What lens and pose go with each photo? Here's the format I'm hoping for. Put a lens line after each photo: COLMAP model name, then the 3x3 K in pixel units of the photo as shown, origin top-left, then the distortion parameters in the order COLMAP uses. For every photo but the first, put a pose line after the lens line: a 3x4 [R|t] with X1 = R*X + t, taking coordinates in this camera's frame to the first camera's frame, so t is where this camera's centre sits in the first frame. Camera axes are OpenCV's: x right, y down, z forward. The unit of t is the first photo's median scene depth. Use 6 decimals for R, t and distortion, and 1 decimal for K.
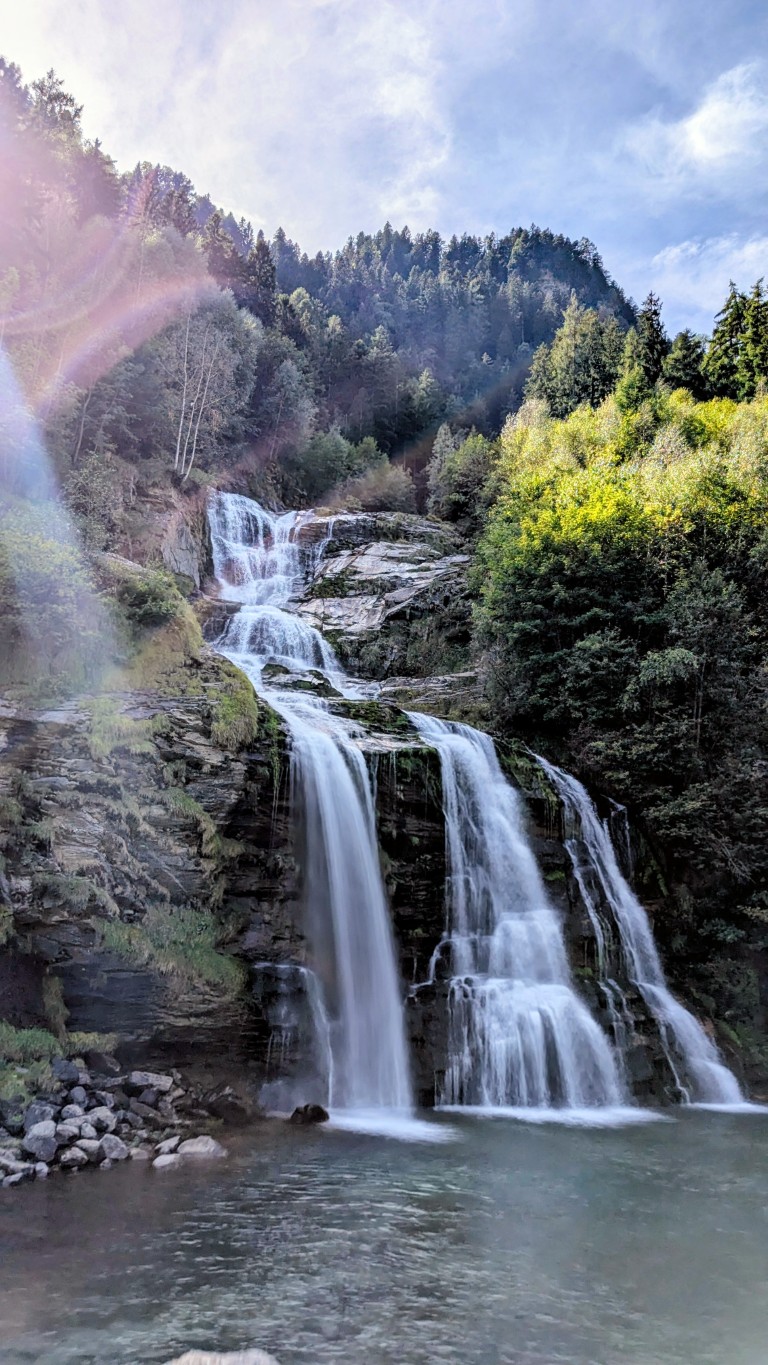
lens RADIAL K [[1019.9, 0, 384.0], [0, 1019.9, 682.5], [0, 0, 1]] dist [0.027133, -0.009053]
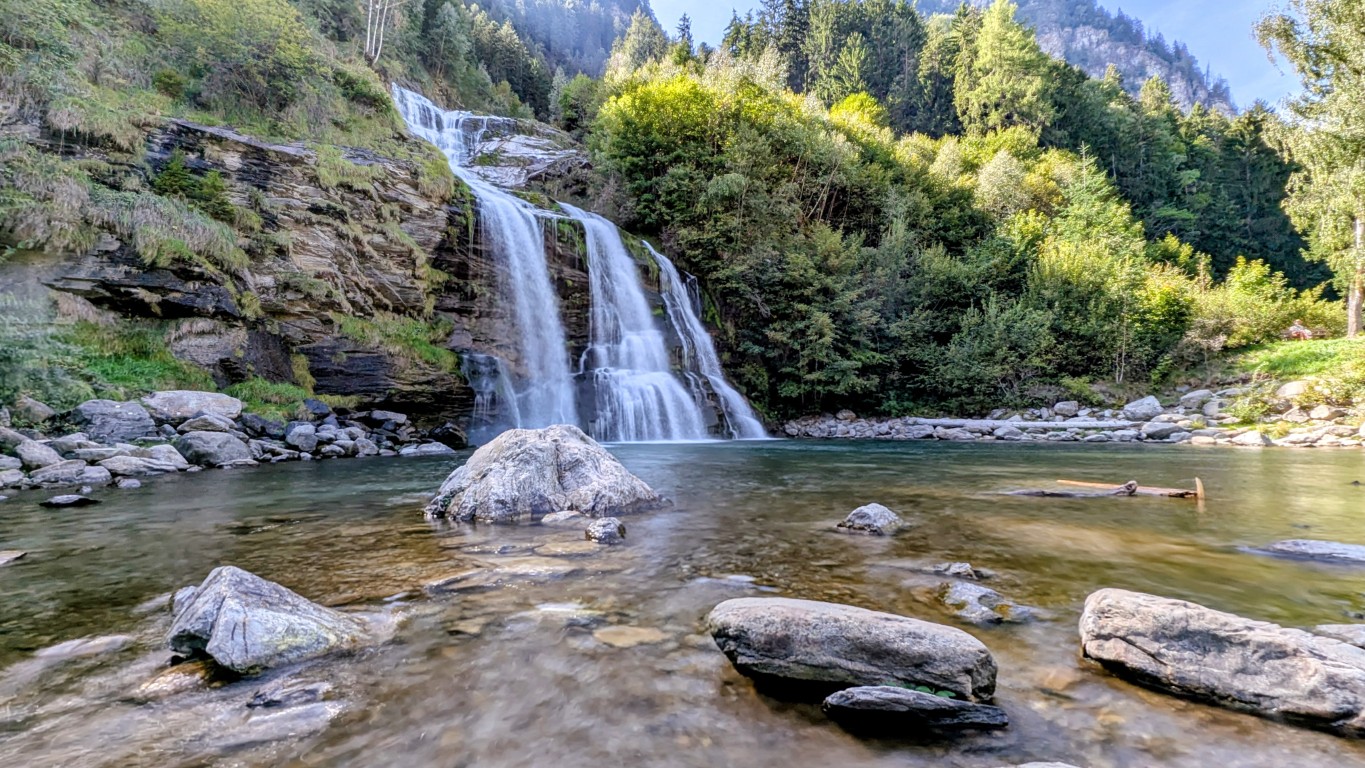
lens RADIAL K [[594.0, 0, 691.4], [0, 594.0, 372.4], [0, 0, 1]] dist [0.001577, -0.000192]
pose [[0.957072, -0.020492, 0.289124, -0.054939], [-0.026033, 0.987389, 0.156157, 0.153342], [-0.288678, -0.156981, 0.944469, 0.115831]]
